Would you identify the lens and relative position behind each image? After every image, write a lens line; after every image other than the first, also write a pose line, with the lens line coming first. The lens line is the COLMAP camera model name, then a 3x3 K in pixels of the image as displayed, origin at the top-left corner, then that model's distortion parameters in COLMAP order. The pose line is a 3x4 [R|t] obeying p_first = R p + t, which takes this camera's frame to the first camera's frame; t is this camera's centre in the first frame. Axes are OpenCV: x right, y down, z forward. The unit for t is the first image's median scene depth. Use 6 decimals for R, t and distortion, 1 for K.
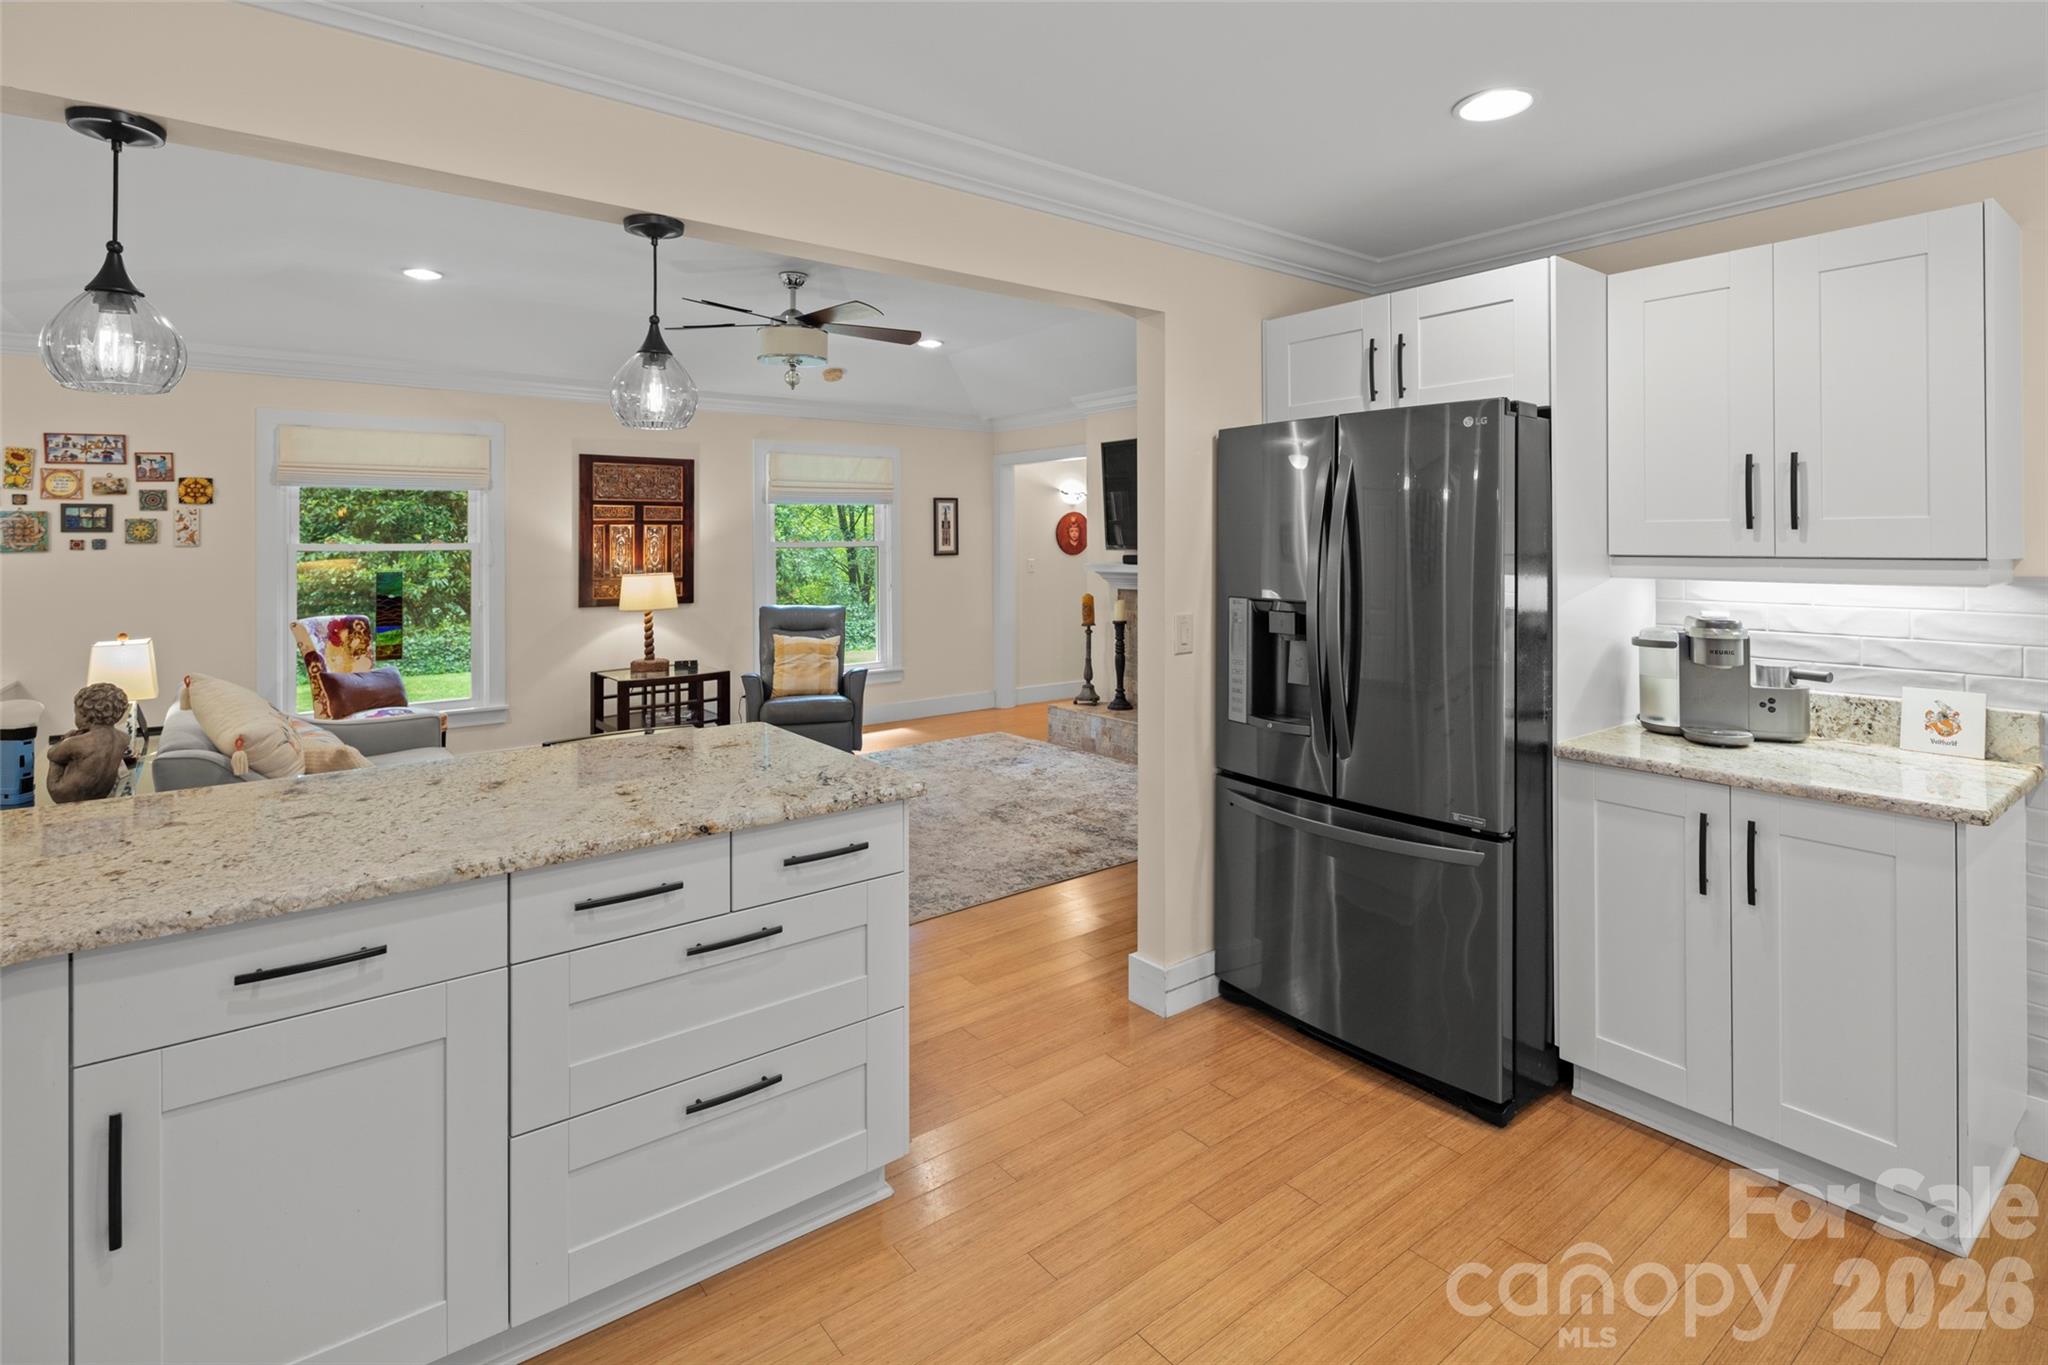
lens RADIAL K [[1002.0, 0, 1027.5], [0, 1002.0, 534.1], [0, 0, 1]] dist [0.001716, -0.001068]
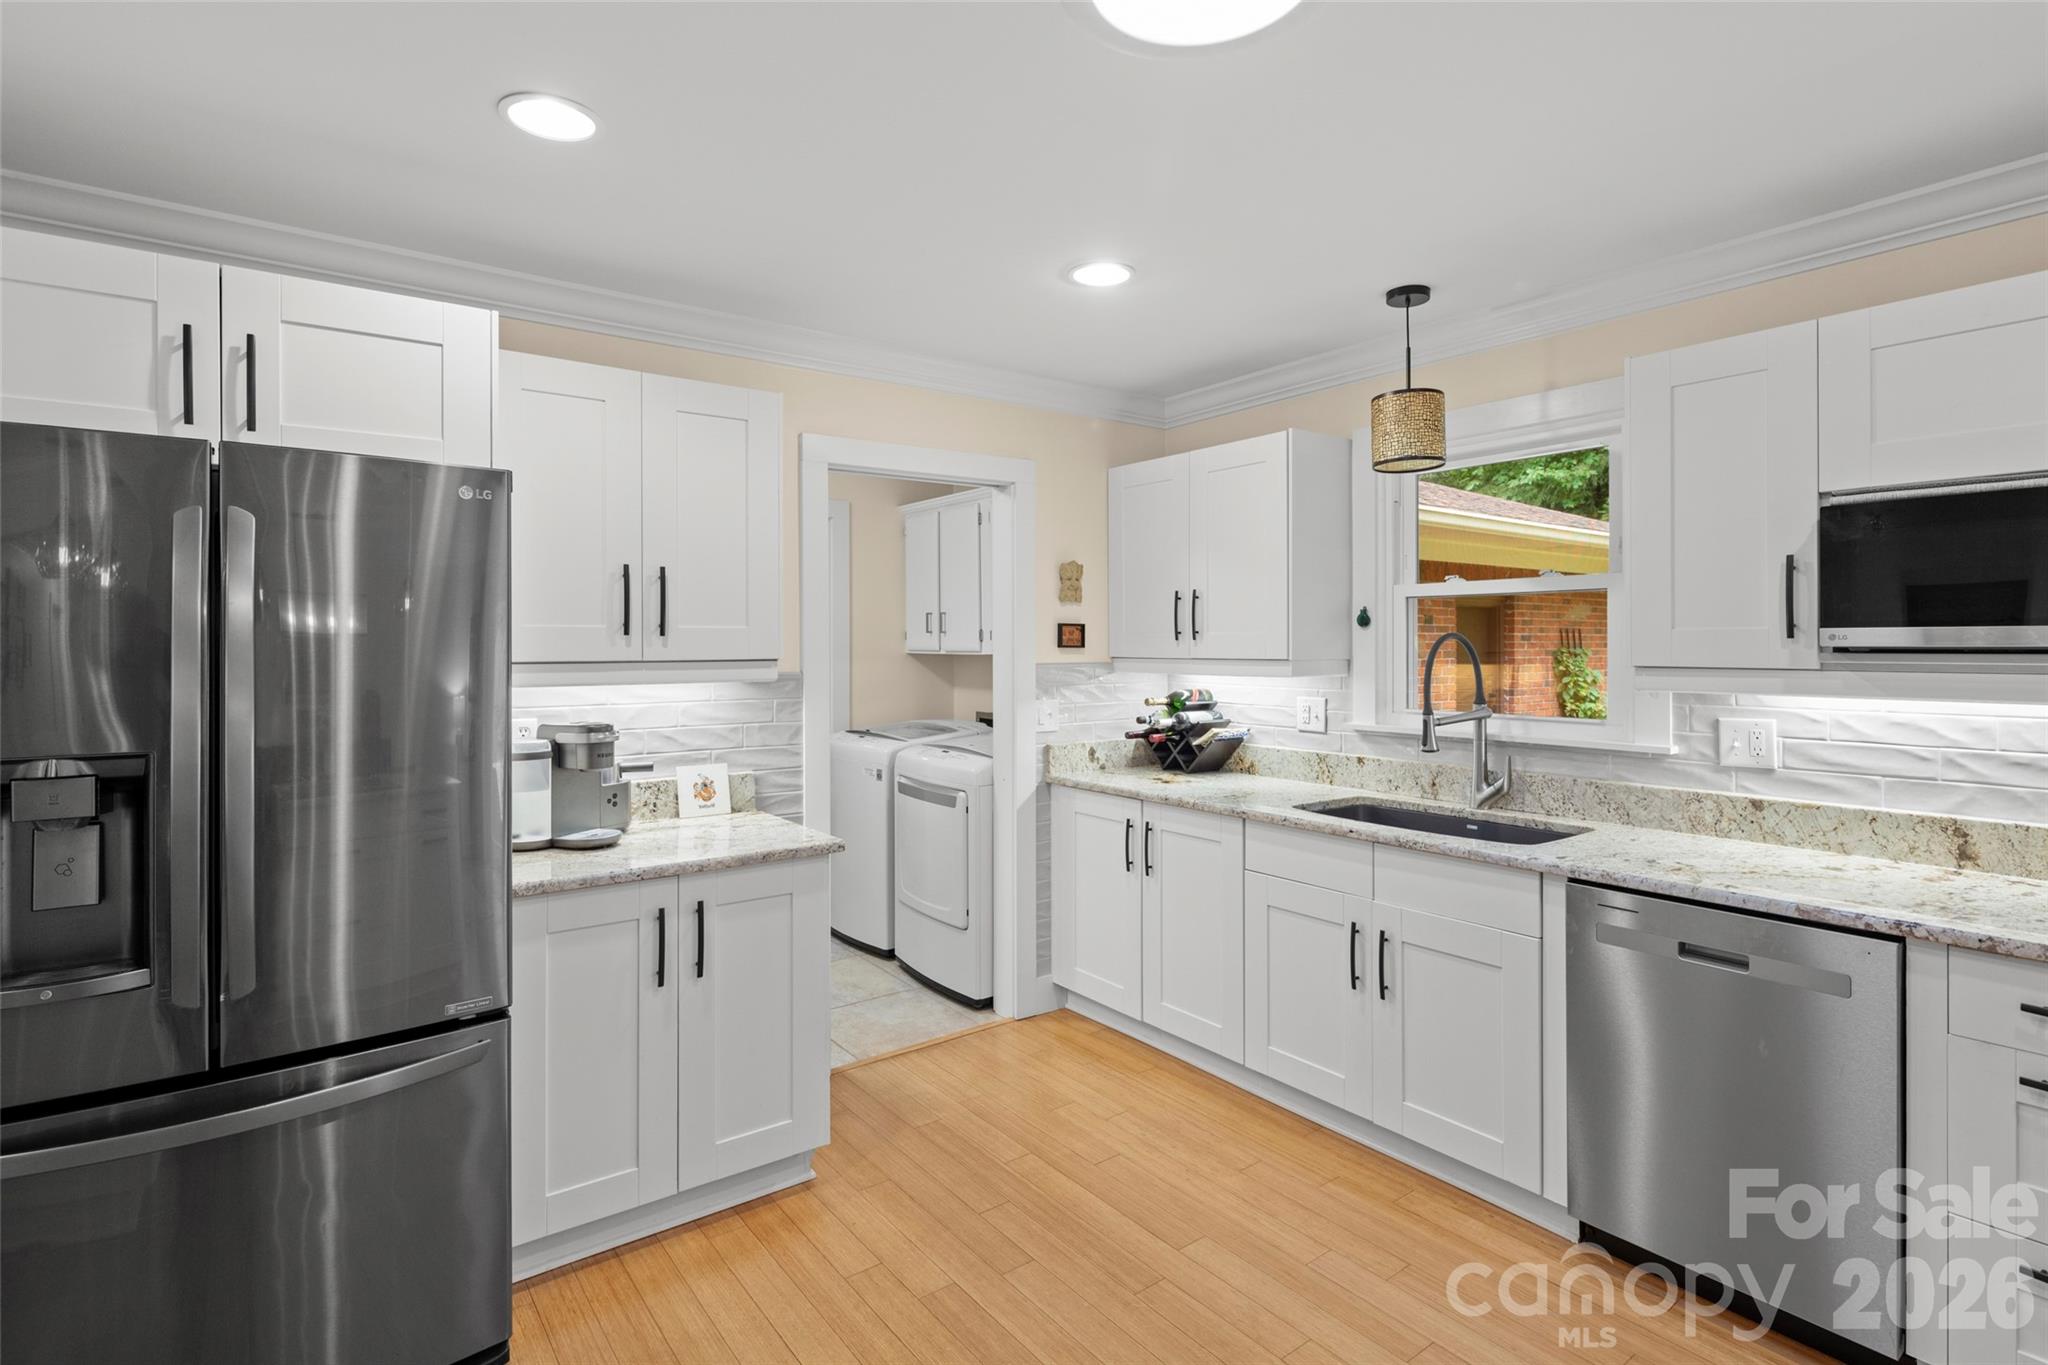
lens RADIAL K [[1003.3, 0, 1039.4], [0, 1003.3, 645.4], [0, 0, 1]] dist [0.001399, 0.000136]
pose [[0.012340, 0.000922, 0.999923, -0.147498], [-0.003902, 0.999992, -0.000874, 0.002207], [-0.999916, -0.003890, 0.012344, 0.244299]]
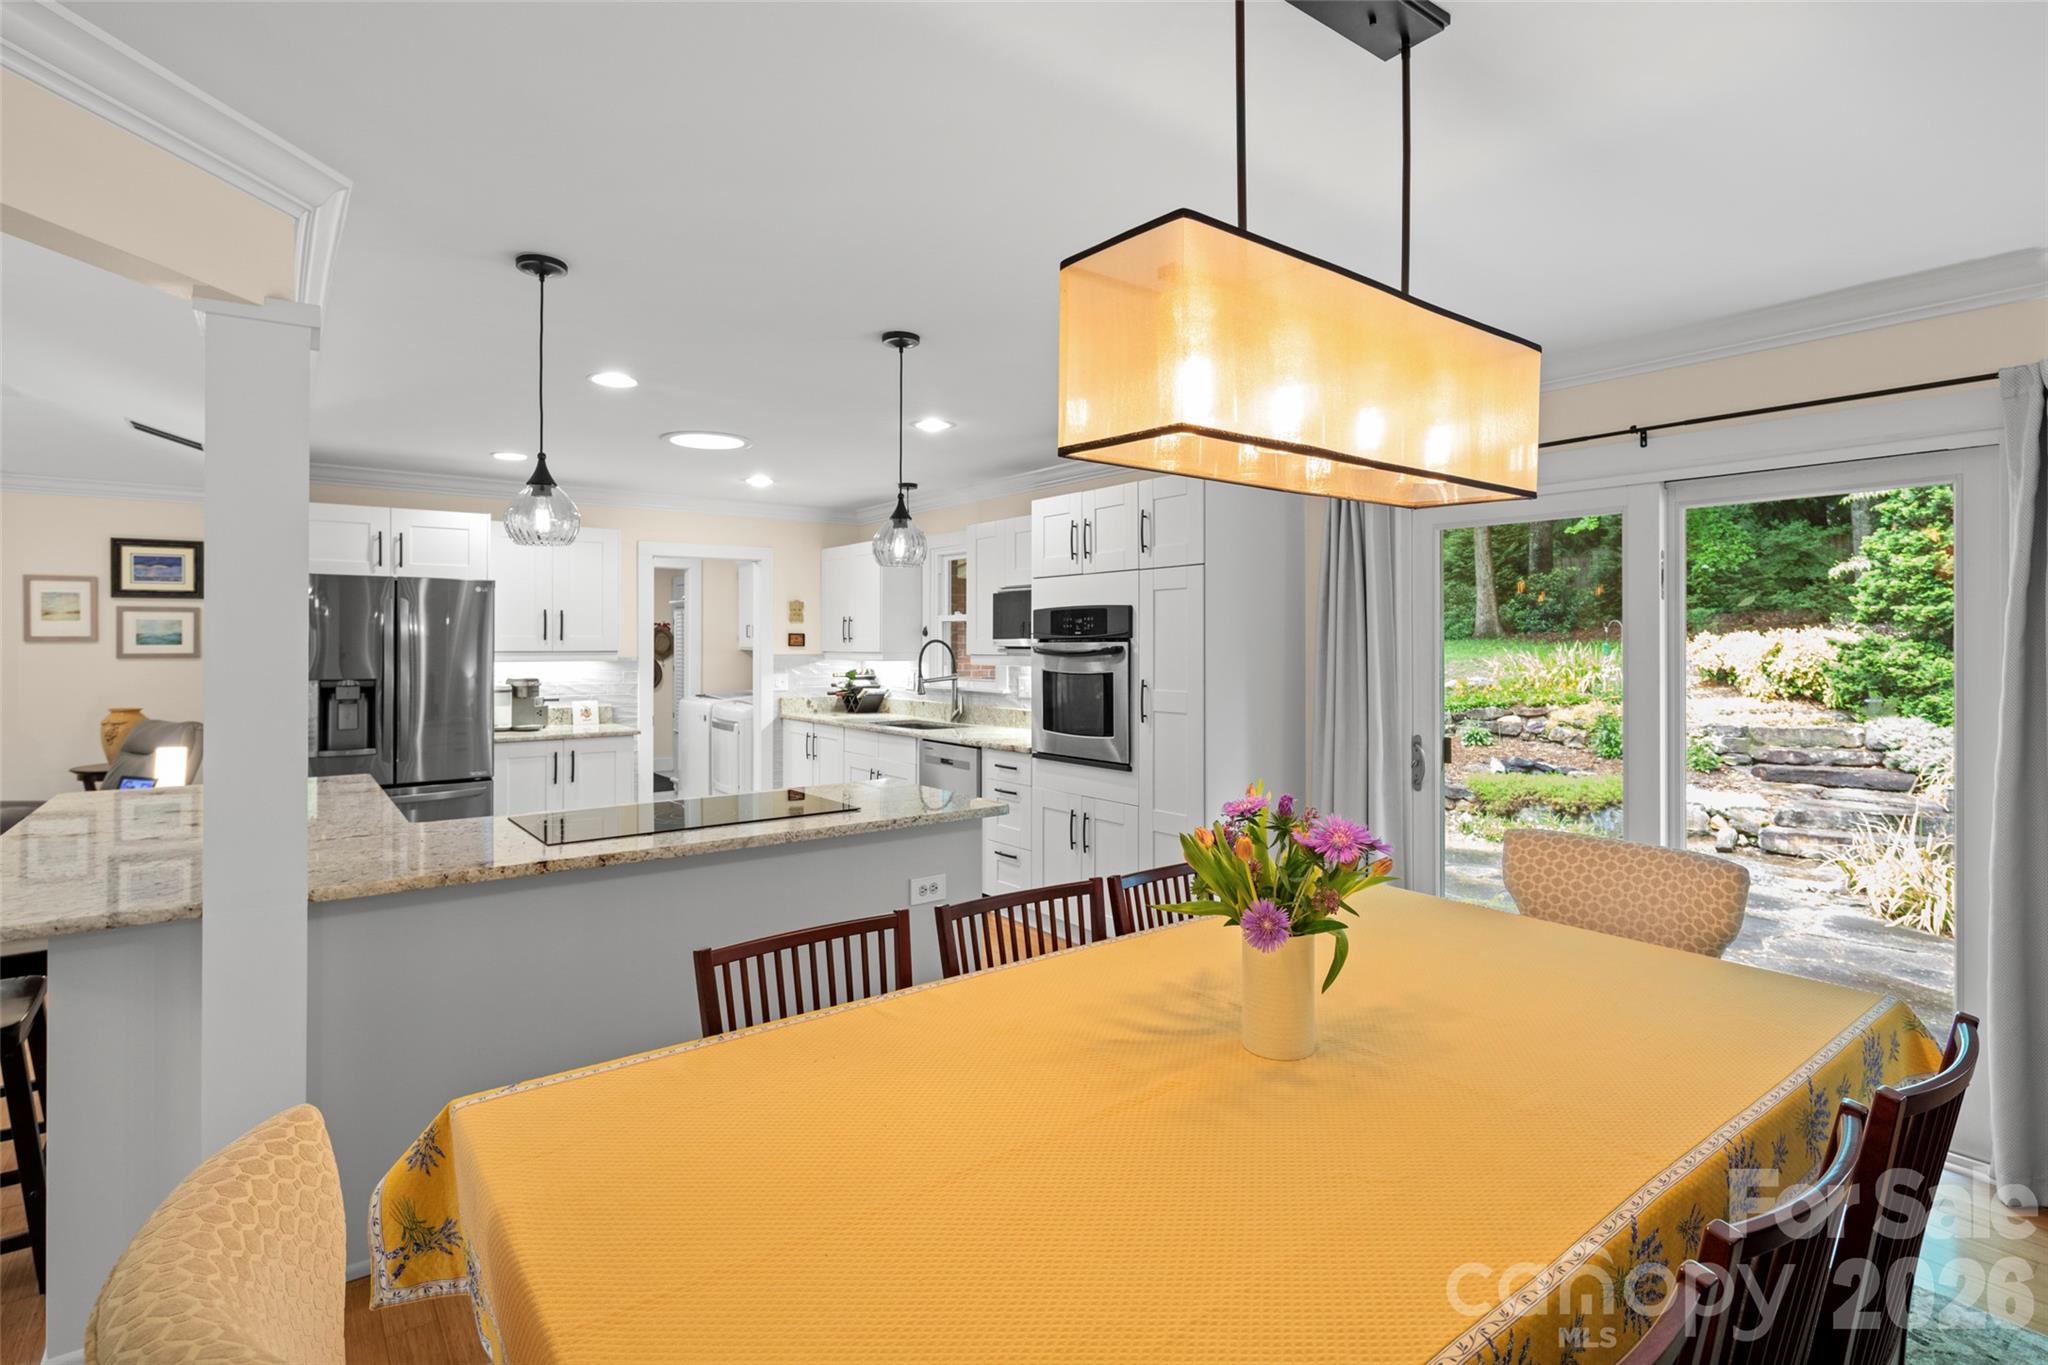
lens RADIAL K [[1017.3, 0, 1055.3], [0, 1017.3, 643.4], [0, 0, 1]] dist [-0.000518, -0.000923]
pose [[-0.004523, 0.002651, 0.999986, -0.780747], [-0.007014, 0.999972, -0.002683, 0.000397], [-0.999965, -0.007026, -0.004505, -0.102795]]
